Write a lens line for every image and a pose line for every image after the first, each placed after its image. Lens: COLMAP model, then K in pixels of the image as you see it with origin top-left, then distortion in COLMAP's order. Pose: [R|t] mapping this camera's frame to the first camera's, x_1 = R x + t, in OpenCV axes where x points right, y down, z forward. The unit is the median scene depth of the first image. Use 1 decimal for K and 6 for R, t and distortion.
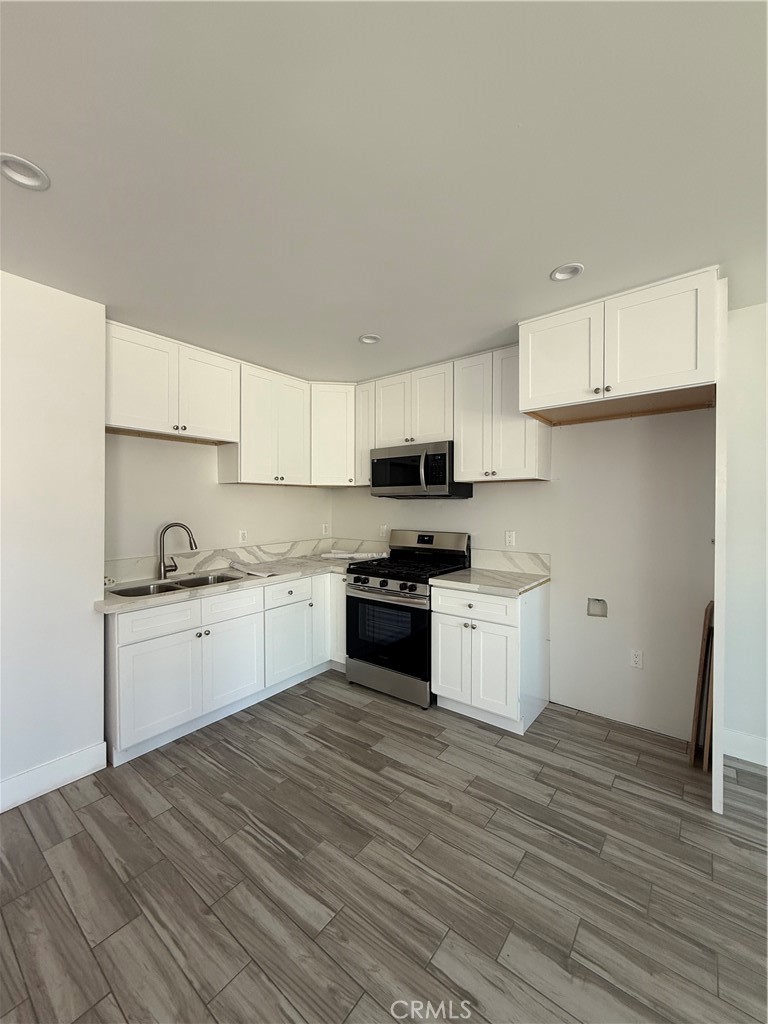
lens RADIAL K [[410.0, 0, 384.0], [0, 410.0, 512.0], [0, 0, 1]] dist [-0.000006, -0.000062]
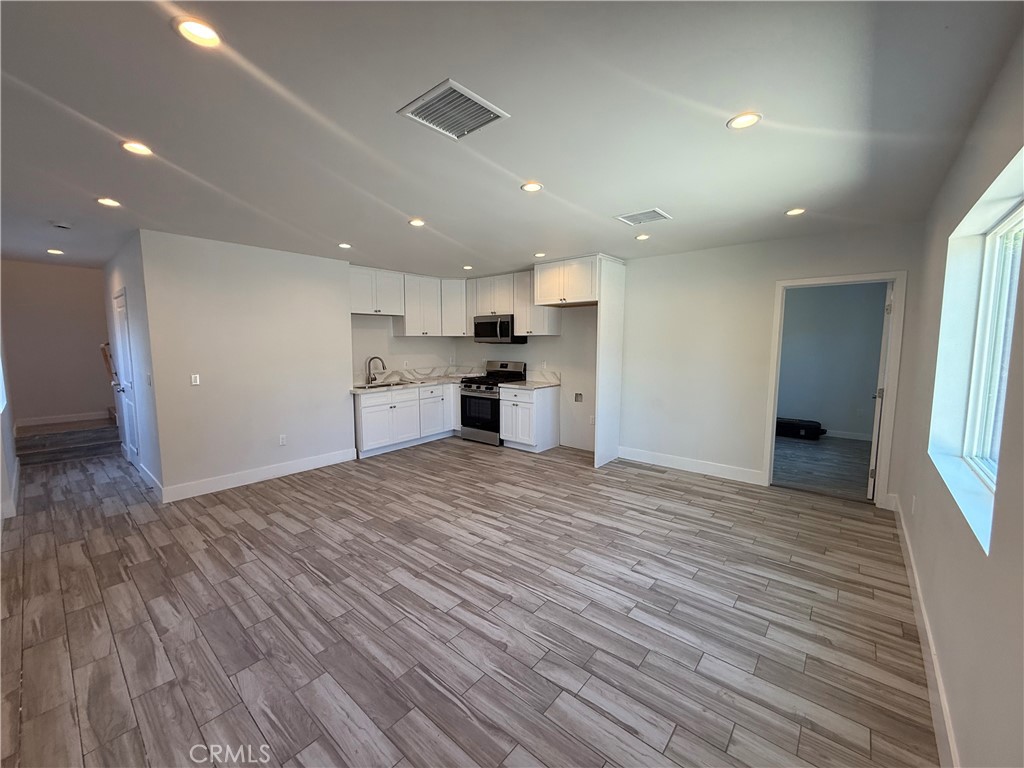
lens RADIAL K [[409.5, 0, 512.0], [0, 409.5, 384.0], [0, 0, 1]] dist [0.000205, 0.000283]
pose [[0.999502, 0.000792, -0.031555, 0.231004], [0.001982, 0.996137, 0.087788, -0.016120], [0.031503, -0.087806, 0.995639, -0.998176]]
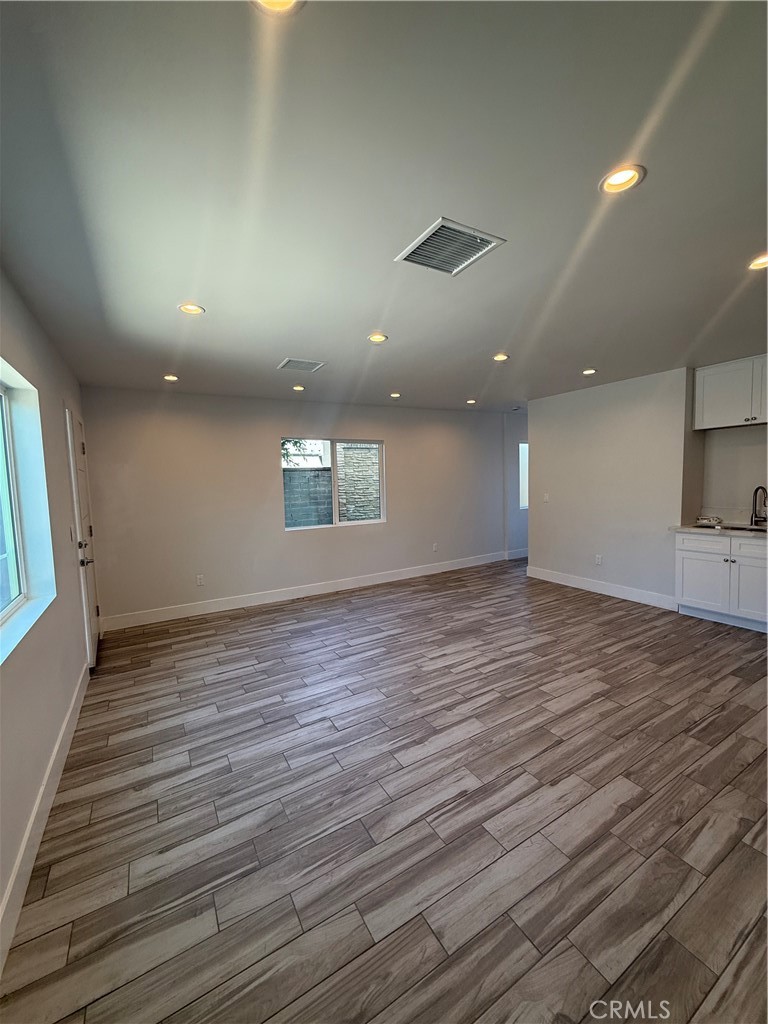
lens RADIAL K [[410.0, 0, 384.0], [0, 410.0, 512.0], [0, 0, 1]] dist [-0.000006, -0.000062]
pose [[-0.360635, 0.090396, -0.928316, 1.194348], [0.019583, 0.995807, 0.089361, -0.034435], [0.932501, 0.014048, -0.360893, 0.303387]]
